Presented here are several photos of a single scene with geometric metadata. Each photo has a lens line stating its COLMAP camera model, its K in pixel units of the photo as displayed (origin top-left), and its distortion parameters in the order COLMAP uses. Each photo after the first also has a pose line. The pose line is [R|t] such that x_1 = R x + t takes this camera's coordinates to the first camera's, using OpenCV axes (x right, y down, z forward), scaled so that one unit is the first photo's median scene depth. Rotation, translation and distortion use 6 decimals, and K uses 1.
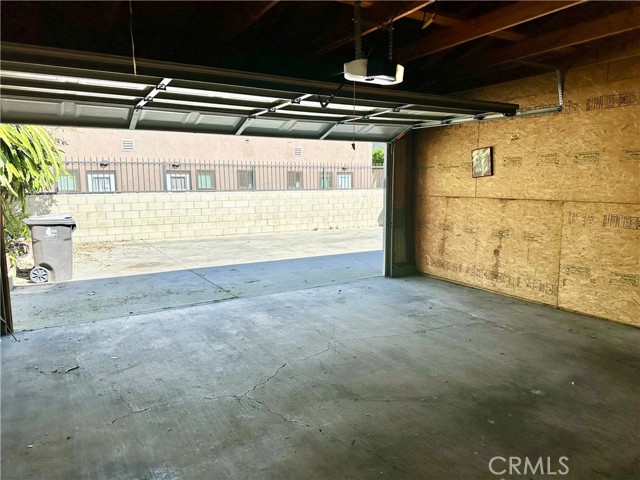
lens RADIAL K [[450.5, 0, 320.6], [0, 450.5, 240.8], [0, 0, 1]] dist [0.000569, -0.000013]
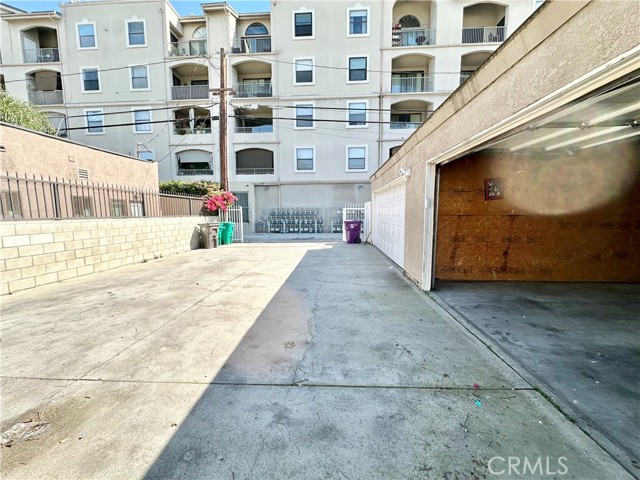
lens RADIAL K [[255.5, 0, 320.1], [0, 255.5, 239.1], [0, 0, 1]] dist [-0.002009, -0.000129]
pose [[0.550218, -0.081491, 0.831035, -0.236104], [0.111703, 0.993465, 0.023462, -0.040991], [-0.827516, 0.079919, 0.555725, 0.413107]]
